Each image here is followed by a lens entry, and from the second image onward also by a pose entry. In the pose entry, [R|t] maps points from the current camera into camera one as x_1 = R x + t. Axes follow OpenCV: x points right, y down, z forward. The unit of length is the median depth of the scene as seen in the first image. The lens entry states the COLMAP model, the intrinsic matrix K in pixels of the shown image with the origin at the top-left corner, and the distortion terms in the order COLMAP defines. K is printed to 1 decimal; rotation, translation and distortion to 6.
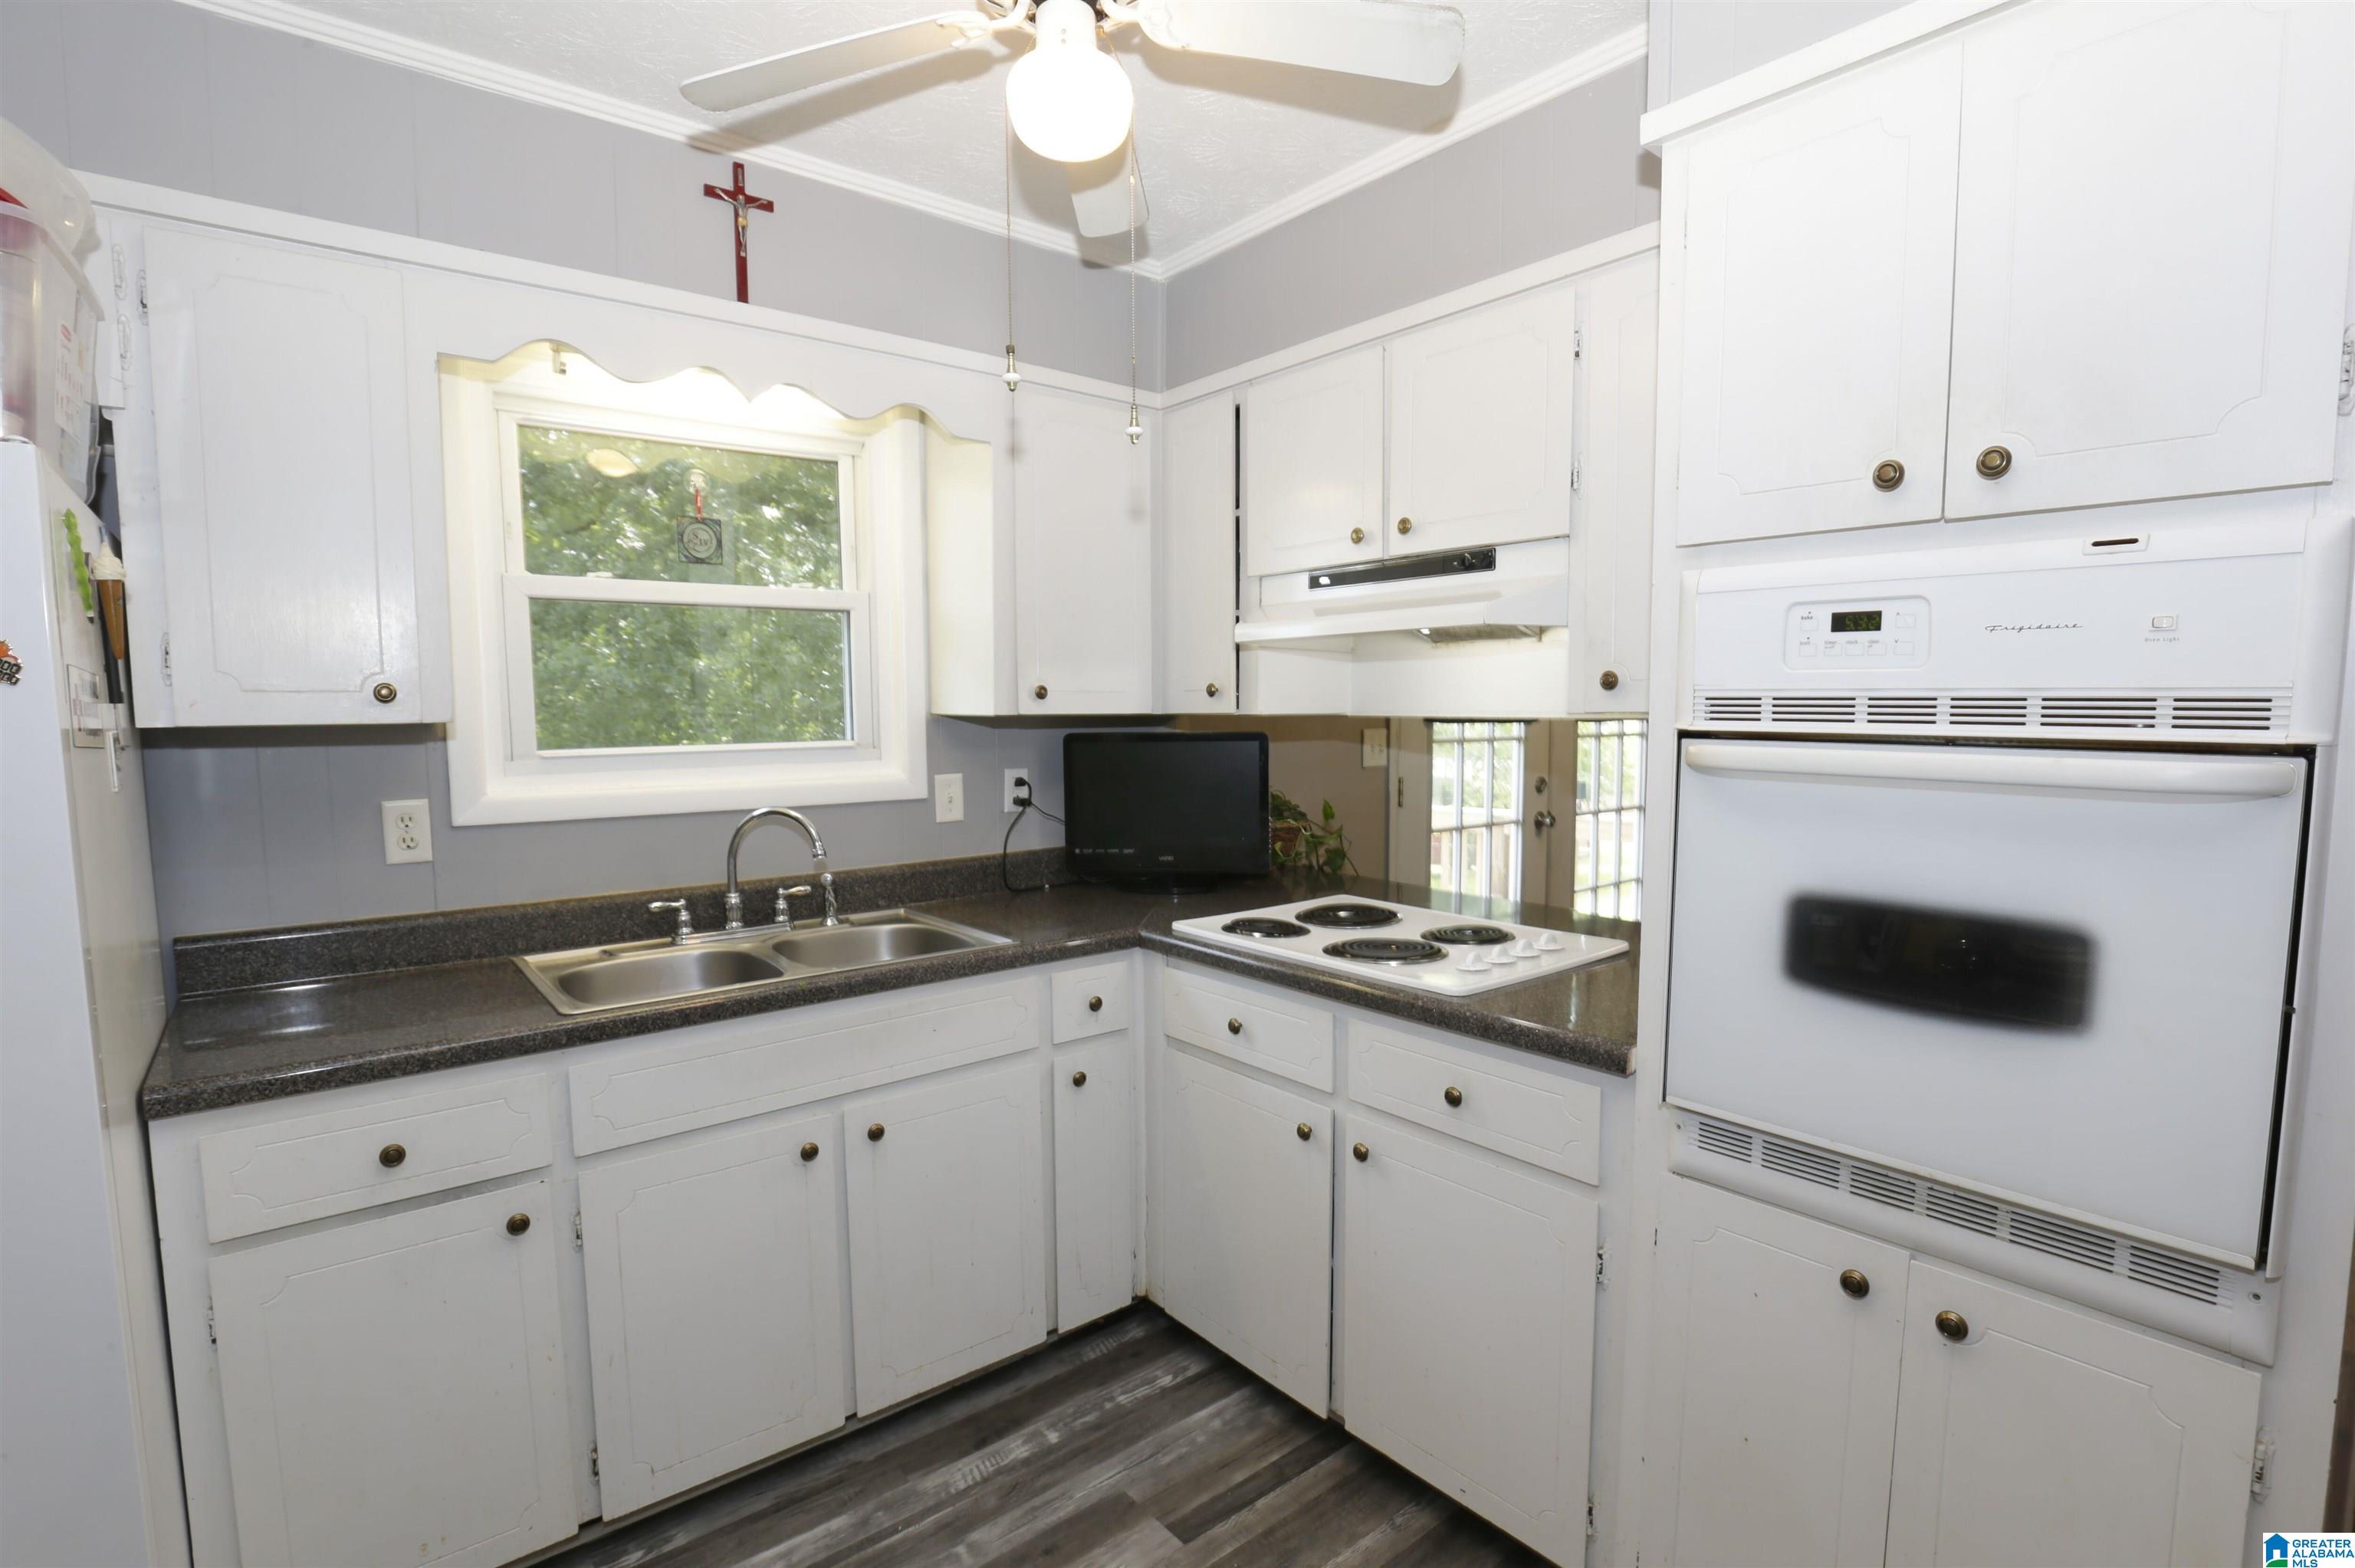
lens RADIAL K [[1116.9, 0, 1182.2], [0, 1116.9, 801.3], [0, 0, 1]] dist [-0.027793, -0.000048]
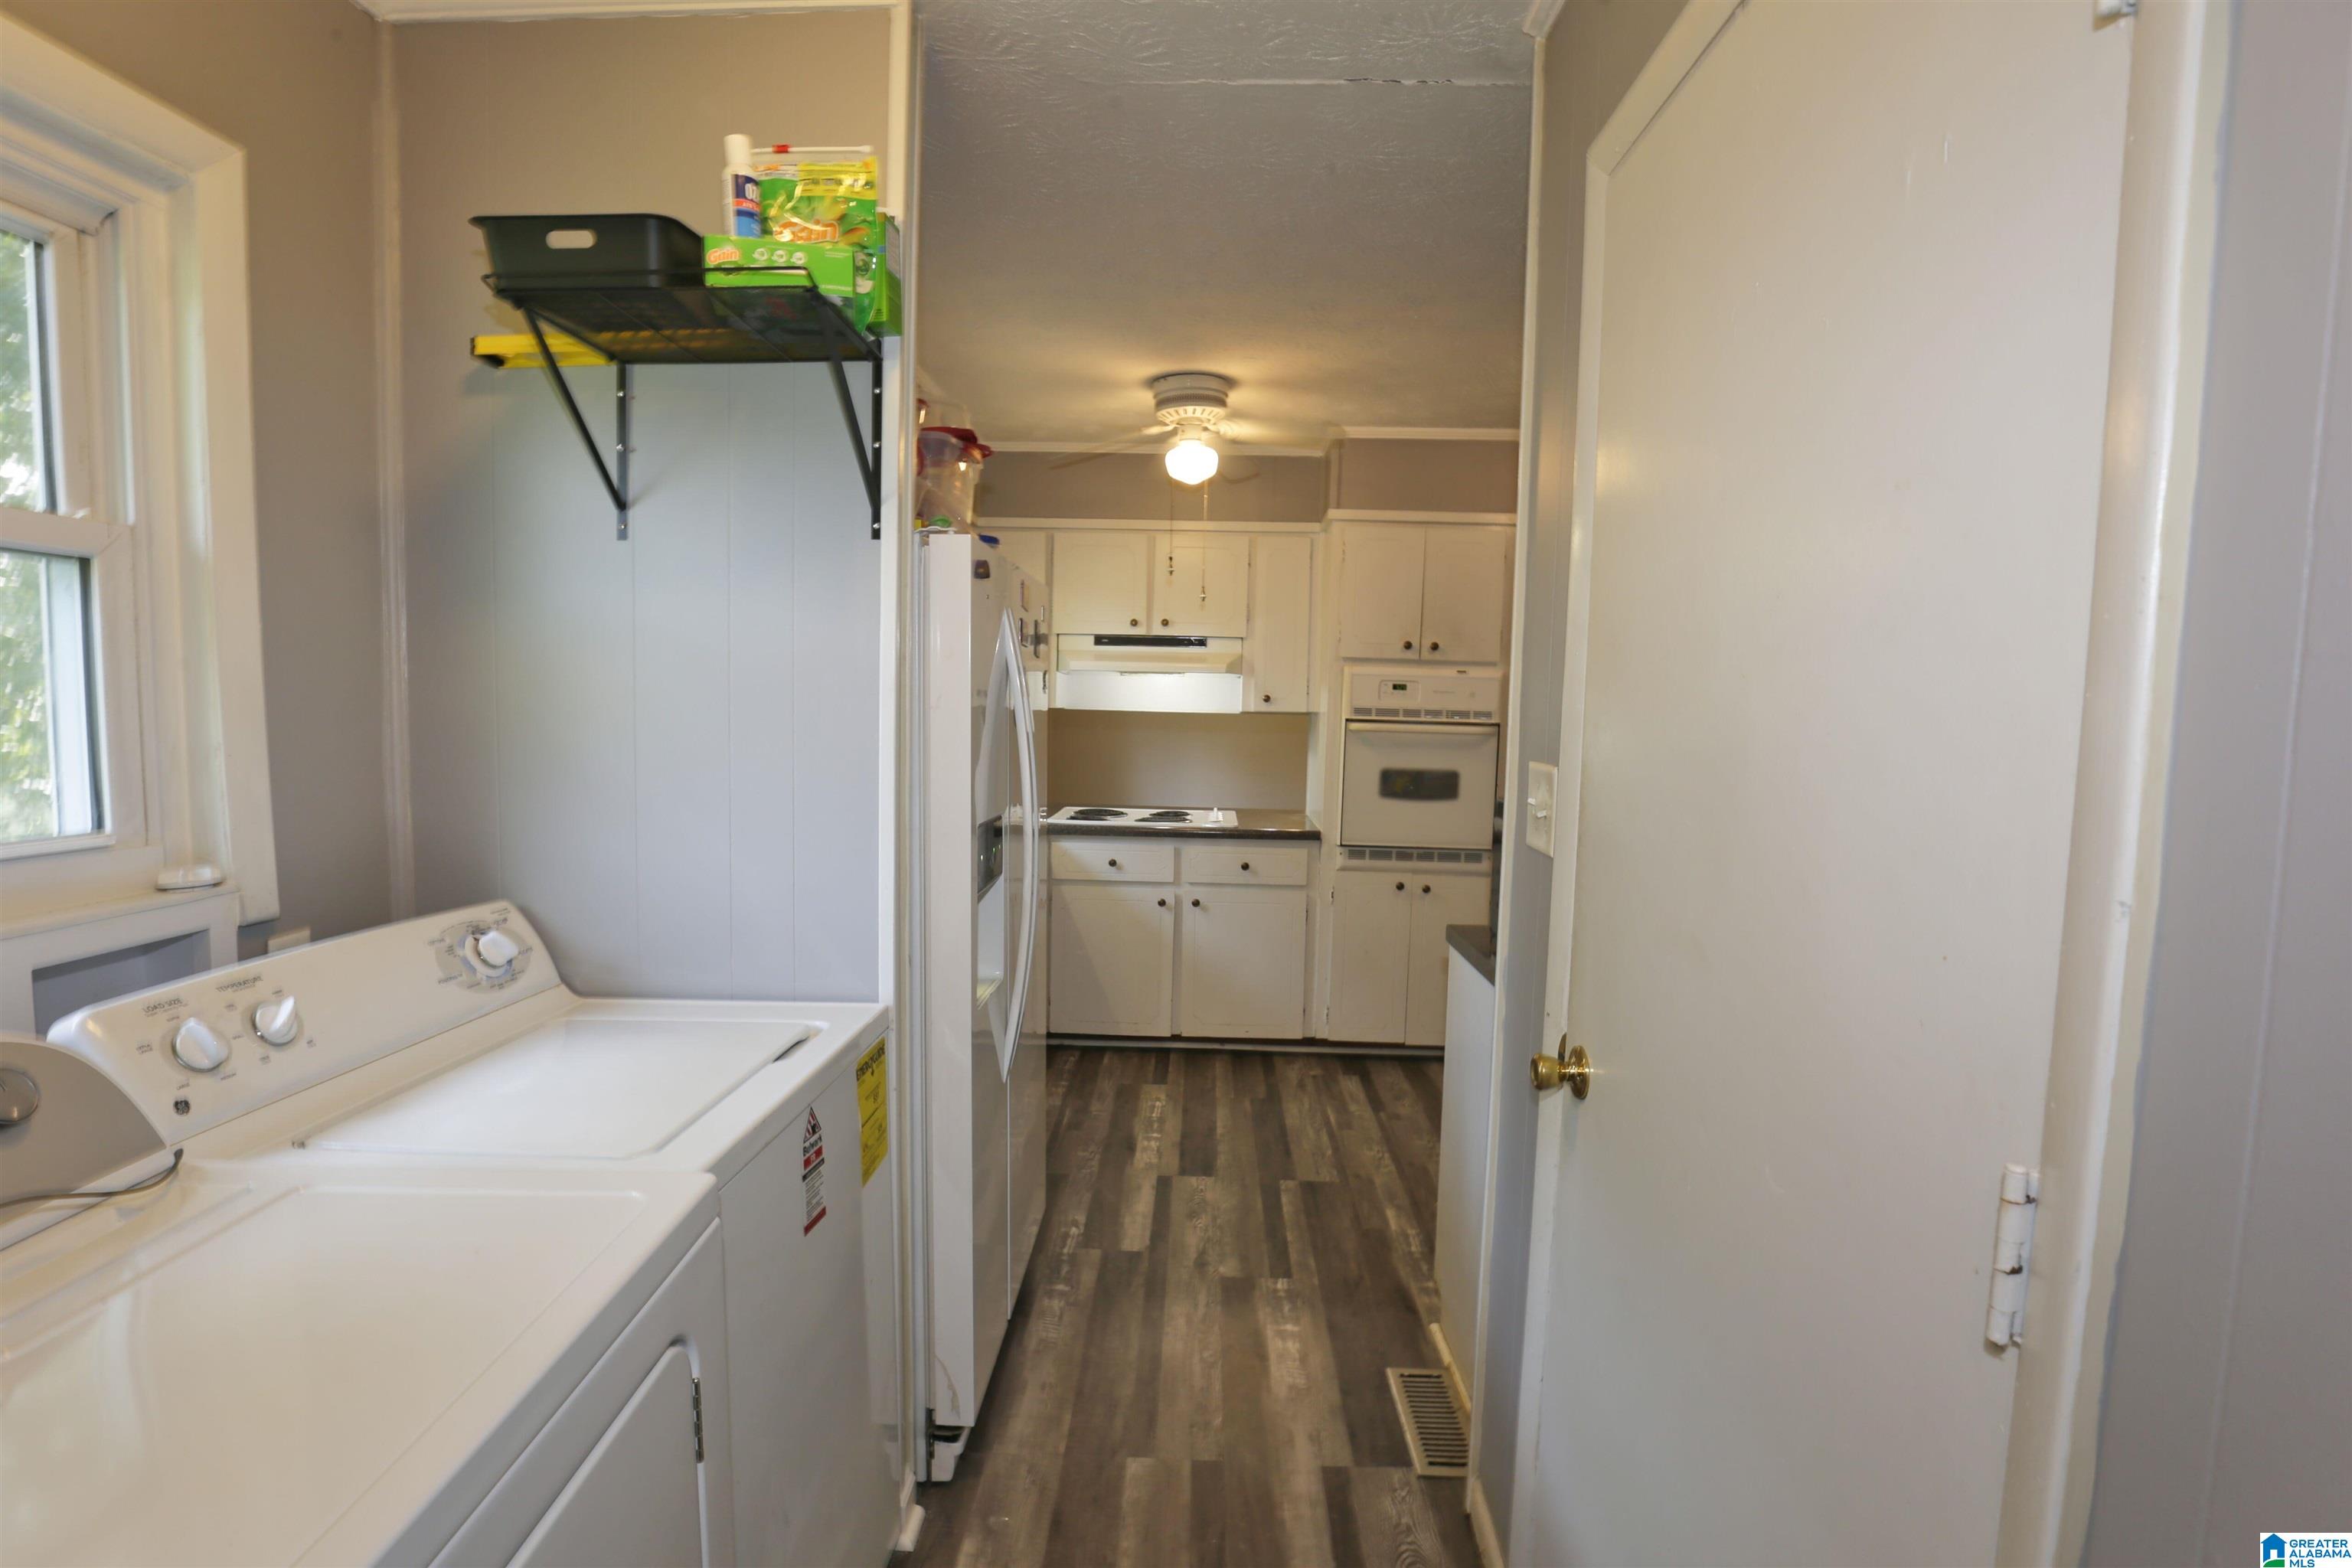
lens RADIAL K [[1115.7, 0, 1157.5], [0, 1115.7, 785.2], [0, 0, 1]] dist [-0.027793, -0.000048]
pose [[0.660138, -0.033551, 0.750394, -1.529936], [0.037728, 0.999222, 0.011486, 0.044382], [-0.750196, 0.020729, 0.660891, -0.433997]]
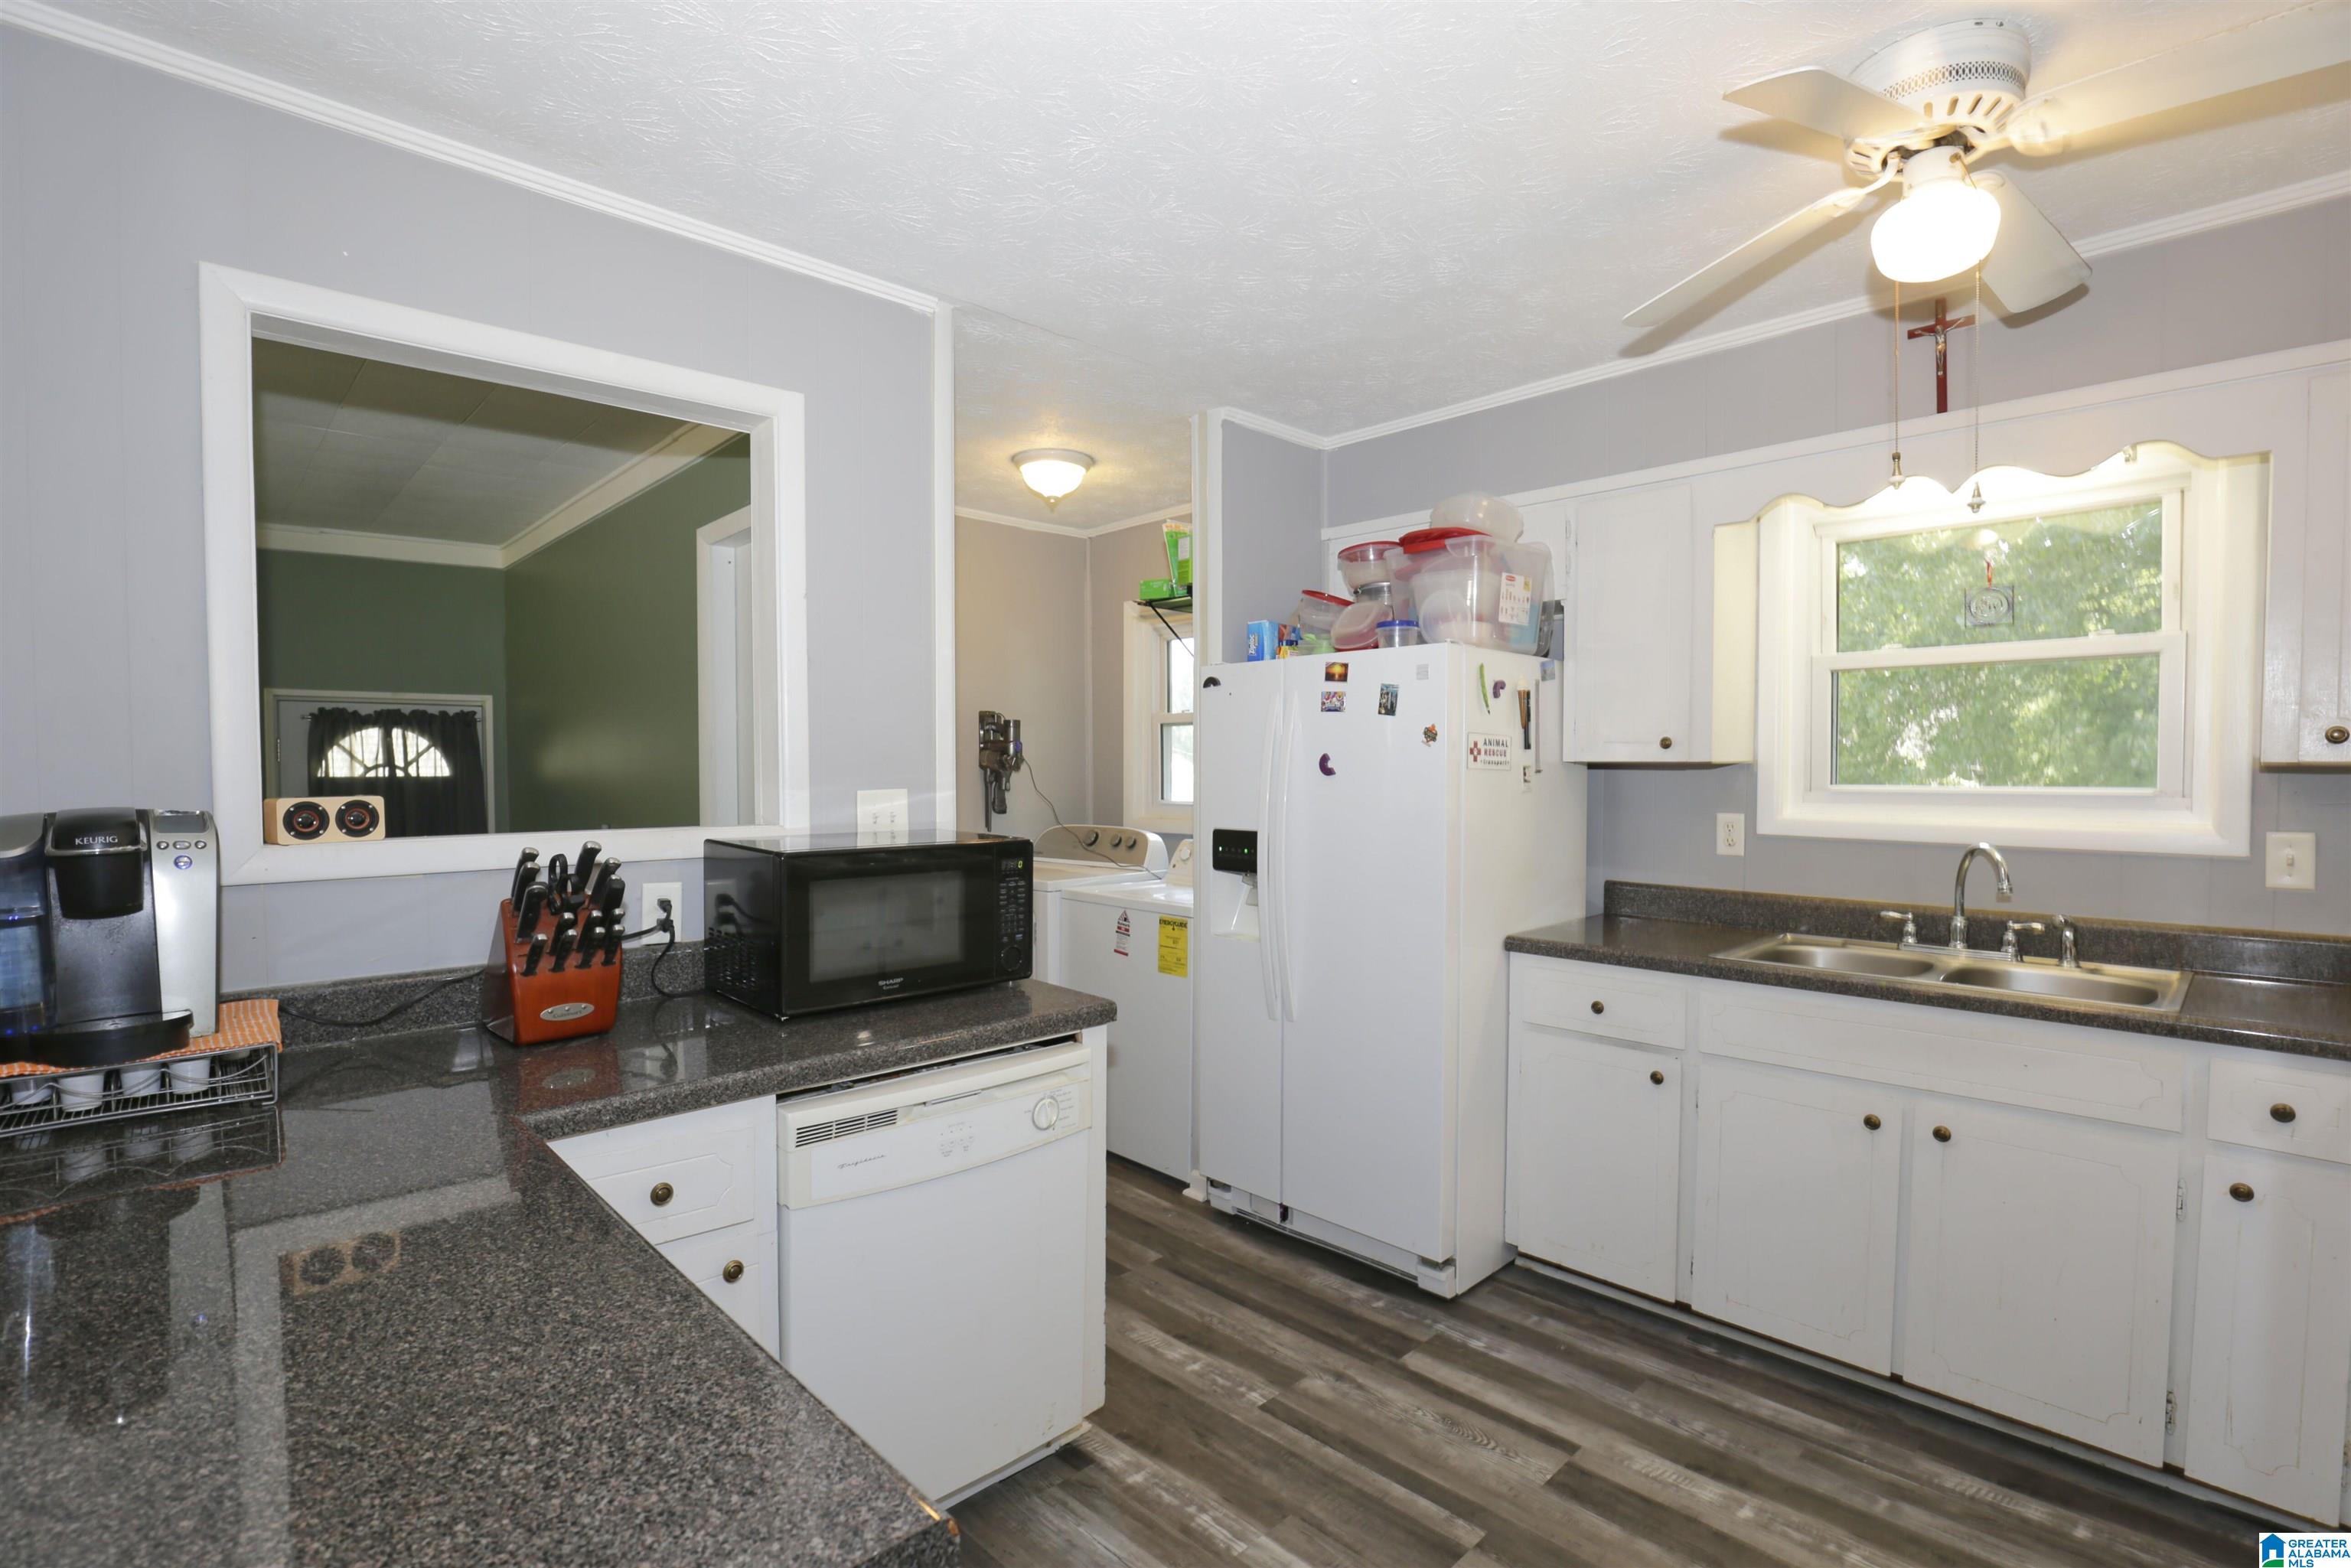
lens RADIAL K [[1115.2, 0, 1170.2], [0, 1115.2, 787.7], [0, 0, 1]] dist [-0.027793, -0.000048]
pose [[0.075731, 0.029104, -0.996703, 0.747488], [-0.086782, 0.995973, 0.022488, -0.004276], [0.993345, 0.084793, 0.077952, 0.120479]]
